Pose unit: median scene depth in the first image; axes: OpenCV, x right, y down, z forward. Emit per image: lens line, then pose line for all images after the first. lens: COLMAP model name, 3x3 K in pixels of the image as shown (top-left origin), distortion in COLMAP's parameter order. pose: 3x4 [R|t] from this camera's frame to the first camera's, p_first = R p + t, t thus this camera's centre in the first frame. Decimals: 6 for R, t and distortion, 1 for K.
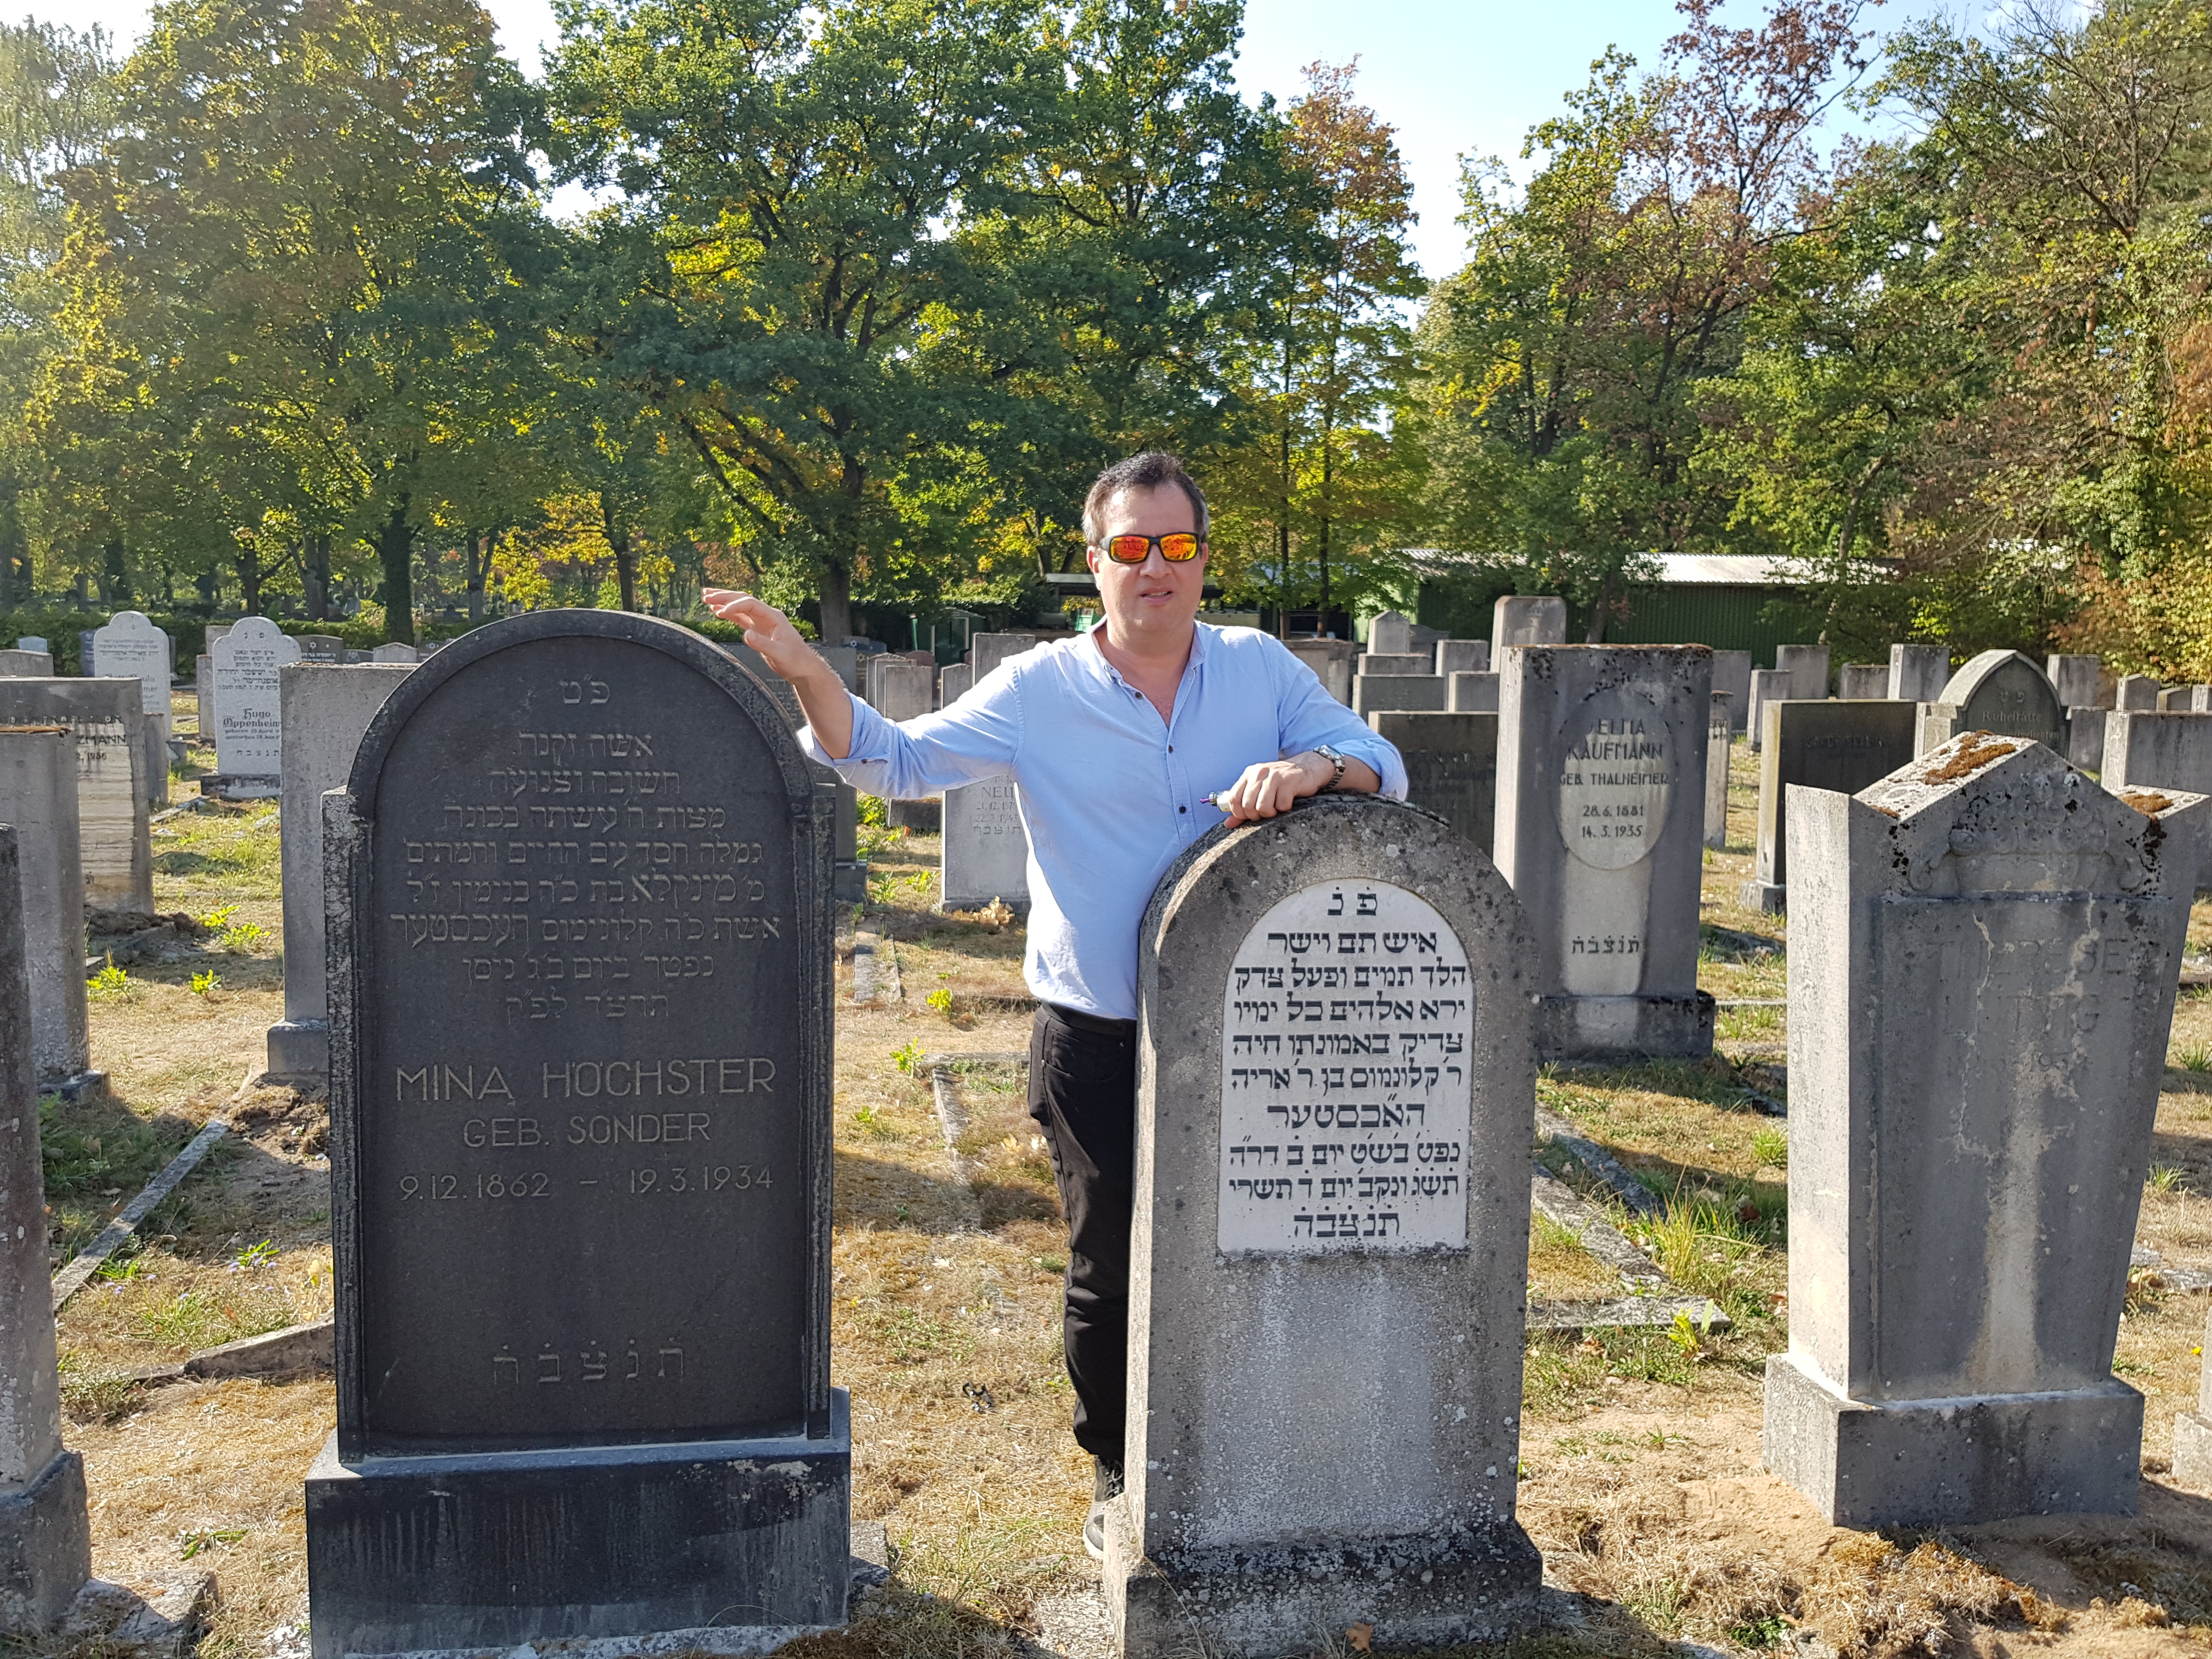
lens RADIAL K [[1719.0, 0, 1114.3], [0, 1719.0, 813.5], [0, 0, 1]] dist [0.098249, -0.197141]
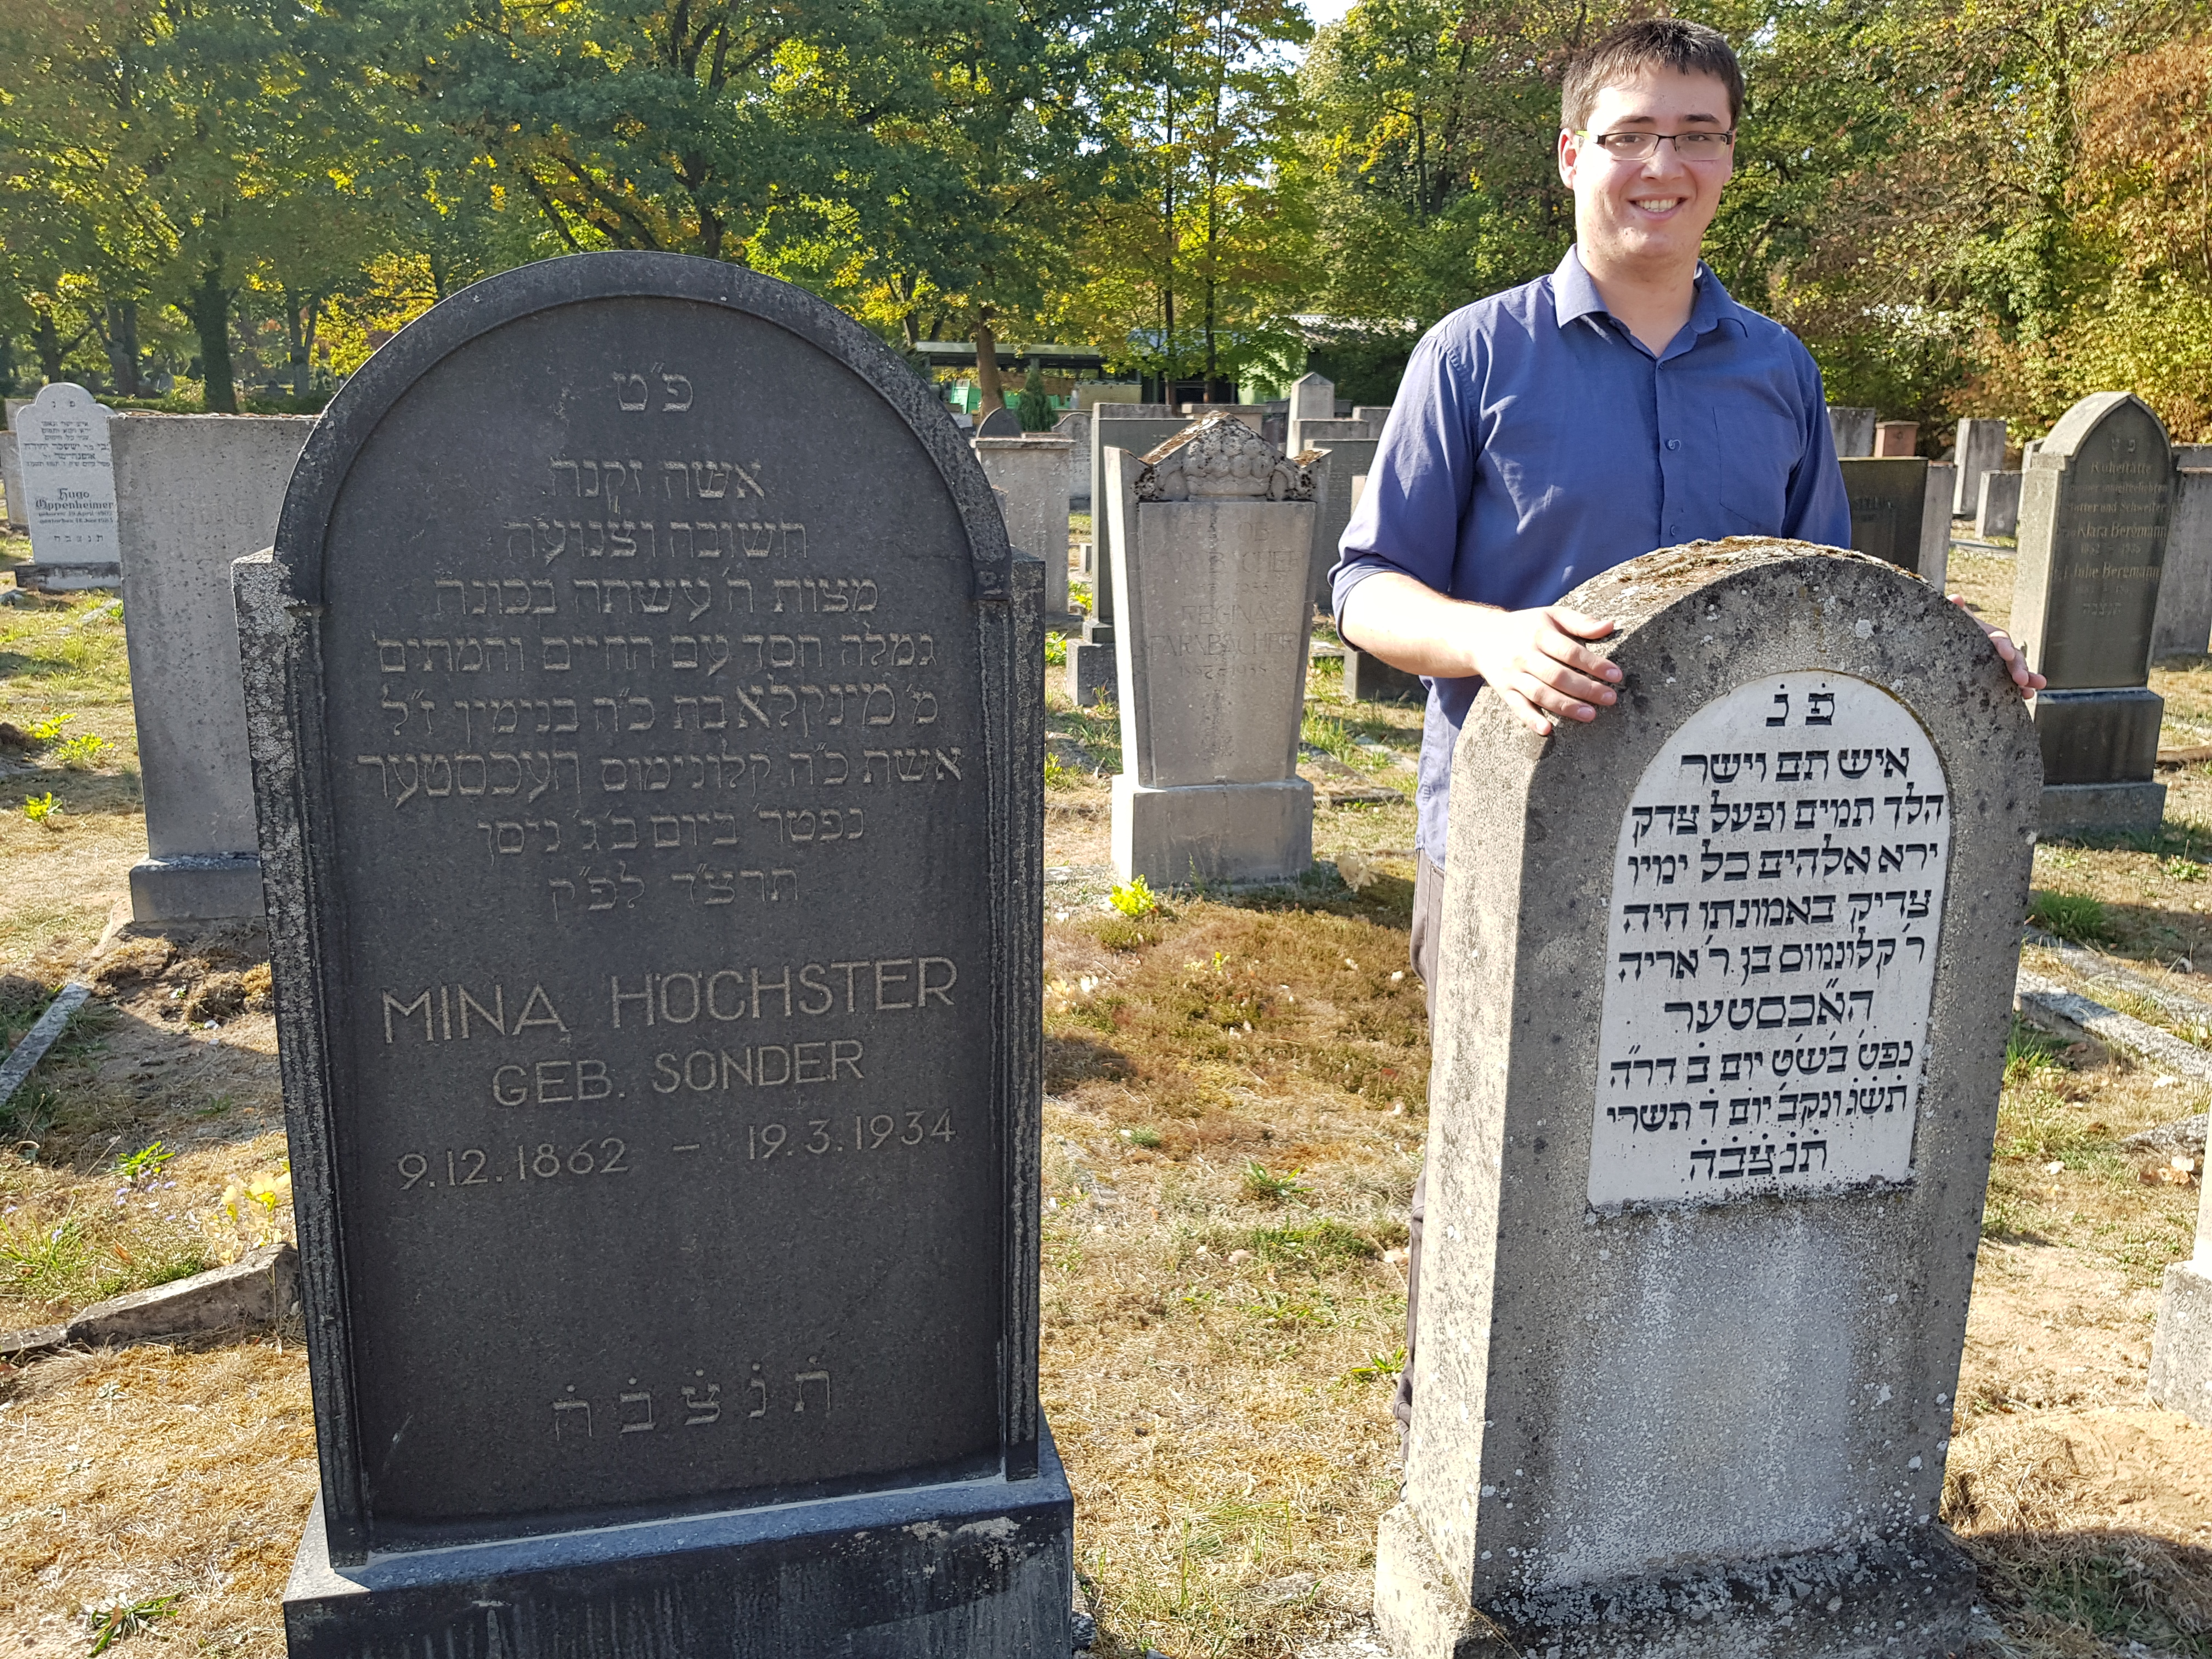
lens RADIAL K [[1729.1, 0, 1121.0], [0, 1729.1, 808.8], [0, 0, 1]] dist [0.057141, -0.103124]
pose [[0.996767, -0.023682, 0.076783, -0.104153], [0.014121, 0.992338, 0.122743, 0.002107], [-0.079102, -0.121262, 0.989464, 0.193741]]
